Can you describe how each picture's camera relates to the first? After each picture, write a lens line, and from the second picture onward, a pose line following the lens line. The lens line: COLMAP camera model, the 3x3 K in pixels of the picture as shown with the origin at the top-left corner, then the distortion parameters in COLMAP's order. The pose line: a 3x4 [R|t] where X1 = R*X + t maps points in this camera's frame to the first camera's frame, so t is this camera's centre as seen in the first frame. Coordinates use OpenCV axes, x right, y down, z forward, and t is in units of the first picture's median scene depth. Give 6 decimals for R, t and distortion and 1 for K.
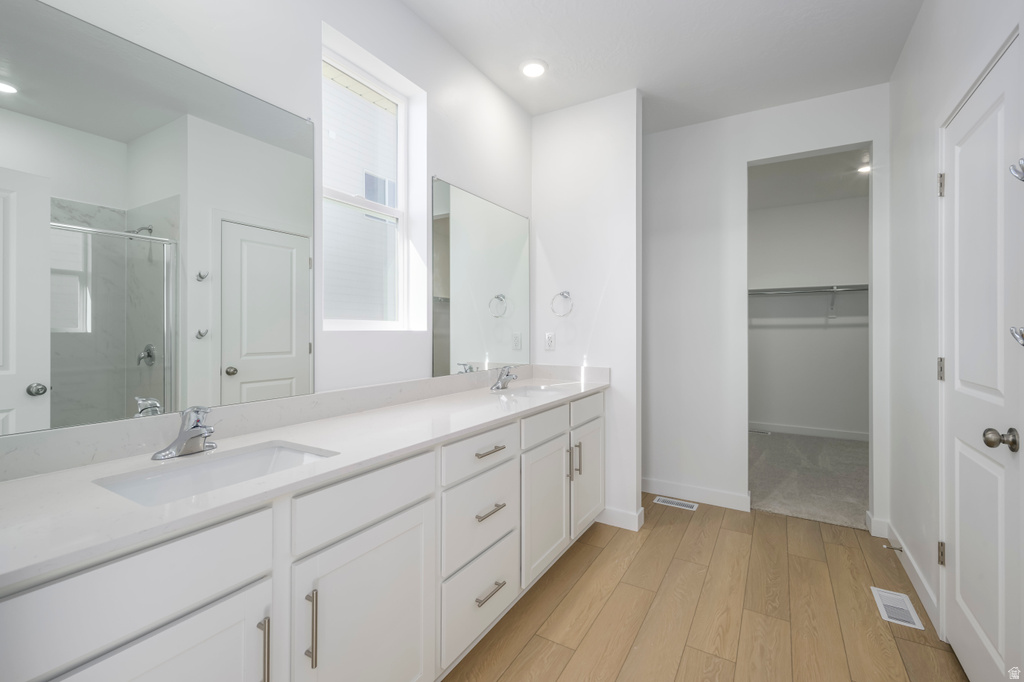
lens RADIAL K [[449.4, 0, 515.9], [0, 449.4, 337.3], [0, 0, 1]] dist [0.002690, 0.000635]
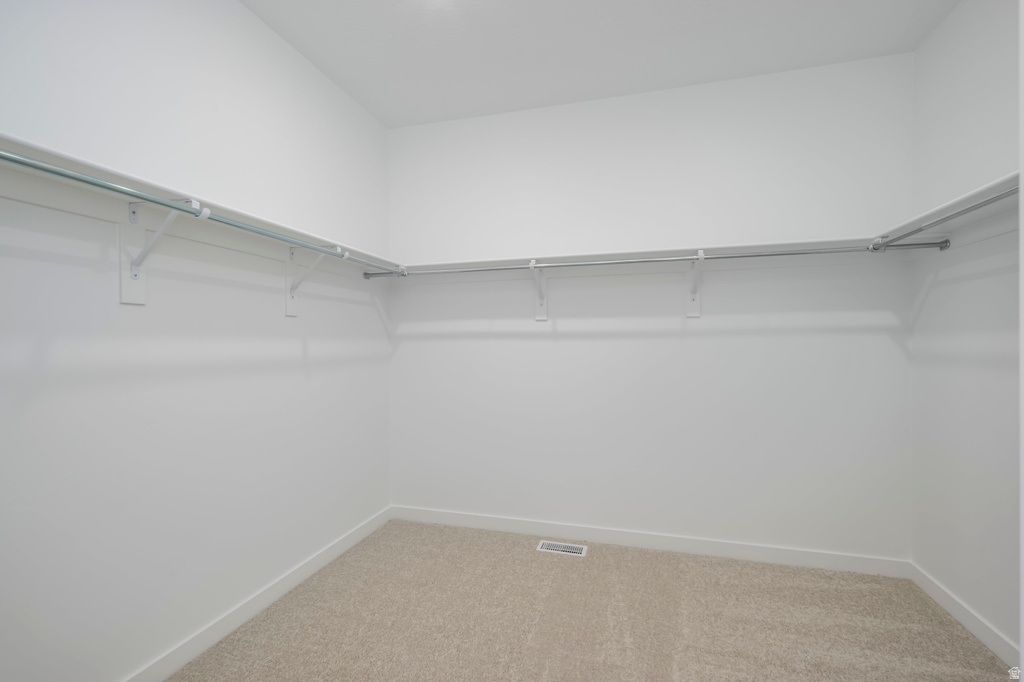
lens RADIAL K [[449.4, 0, 515.9], [0, 449.4, 337.3], [0, 0, 1]] dist [0.002690, 0.000635]
pose [[-0.250820, 0.017055, 0.967883, 0.256518], [0.022149, 0.999684, -0.011876, -0.019417], [-0.967780, 0.018459, -0.251119, 1.313492]]
